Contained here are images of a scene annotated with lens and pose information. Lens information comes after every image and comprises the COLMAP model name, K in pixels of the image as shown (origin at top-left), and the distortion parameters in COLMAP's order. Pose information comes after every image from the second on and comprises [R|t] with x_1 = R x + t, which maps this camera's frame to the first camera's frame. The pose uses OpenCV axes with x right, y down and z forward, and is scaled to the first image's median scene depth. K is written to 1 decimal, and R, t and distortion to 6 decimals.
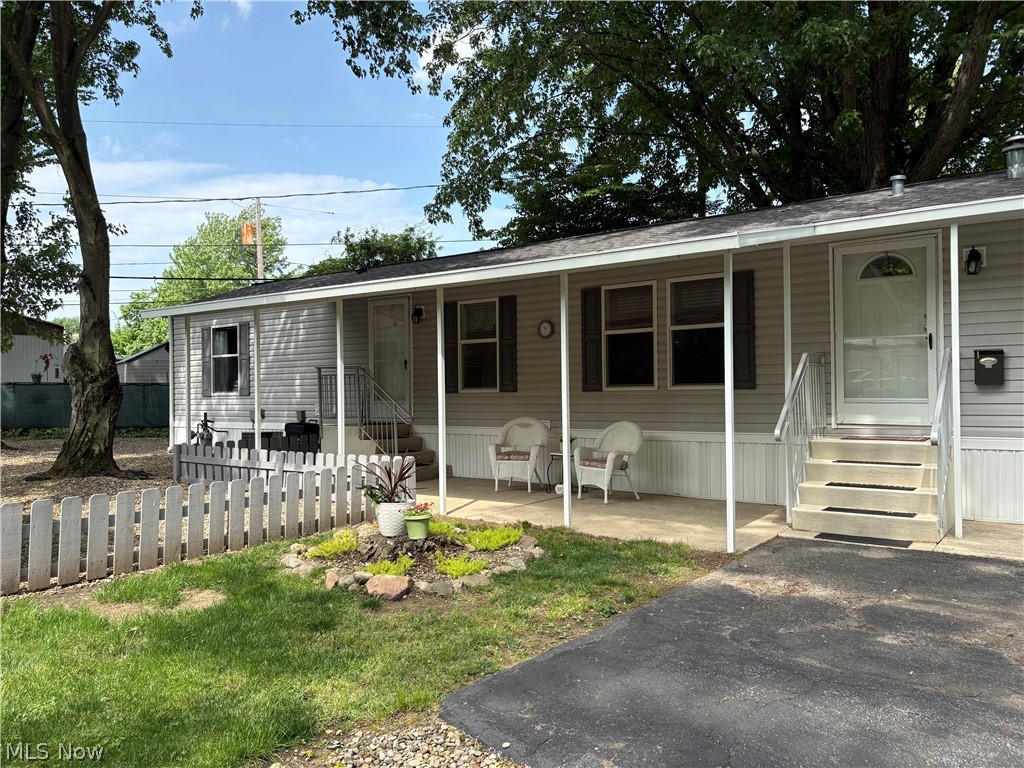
lens RADIAL K [[790.9, 0, 512.0], [0, 790.9, 384.0], [0, 0, 1]] dist [0.024173, 0.001903]
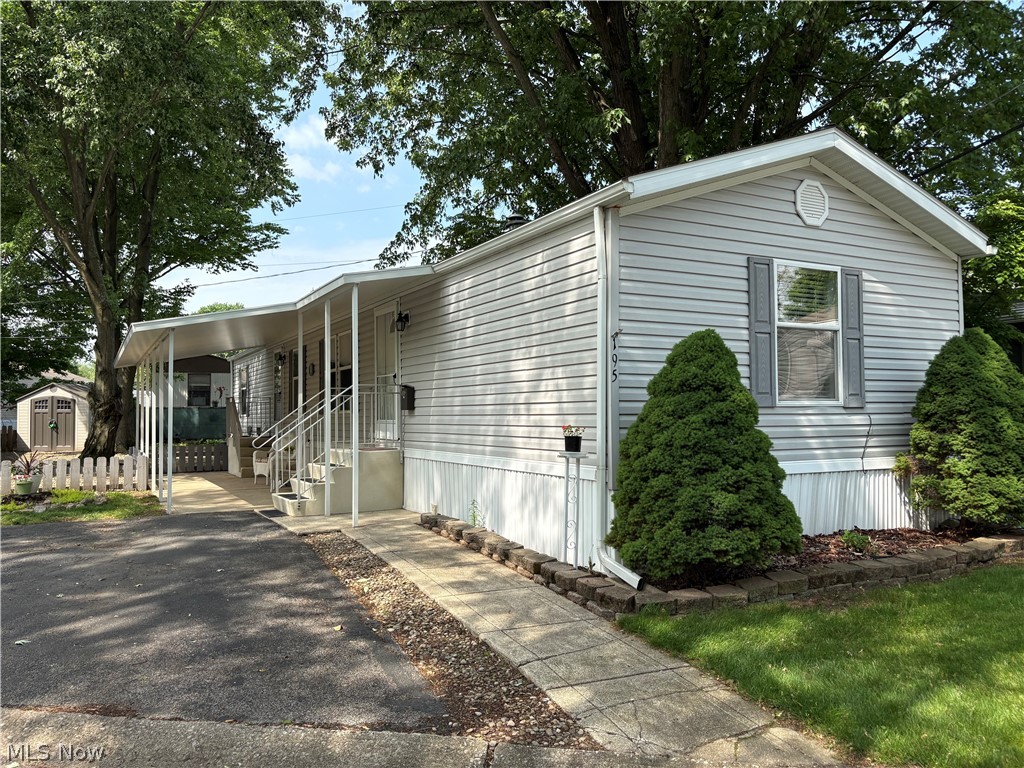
lens RADIAL K [[770.5, 0, 512.0], [0, 770.5, 384.0], [0, 0, 1]] dist [0.023498, -0.008086]
pose [[0.911869, -0.014394, -0.410229, 1.101567], [0.003434, 0.999618, -0.027441, -0.006346], [0.410467, 0.023614, 0.911569, -0.130745]]
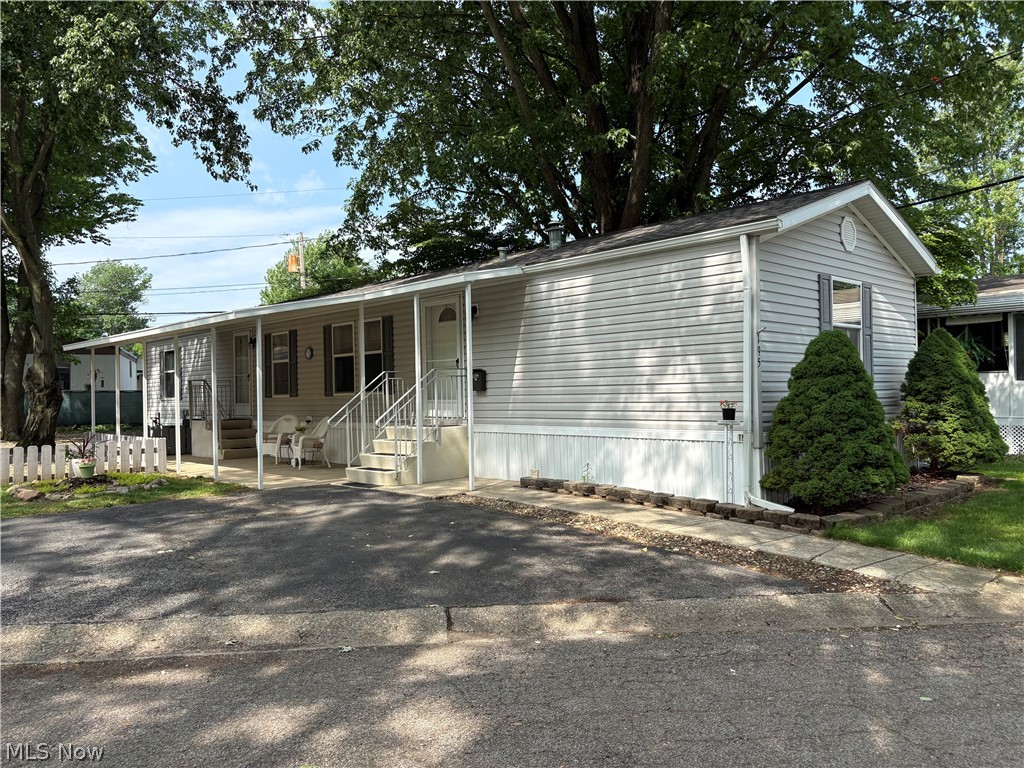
lens RADIAL K [[779.0, 0, 512.0], [0, 779.0, 384.0], [0, 0, 1]] dist [-0.006178, -0.003032]
pose [[0.986616, -0.010067, -0.162752, 0.769328], [0.009799, 0.999949, -0.002454, -0.007505], [0.162769, 0.000827, 0.986664, -0.423950]]
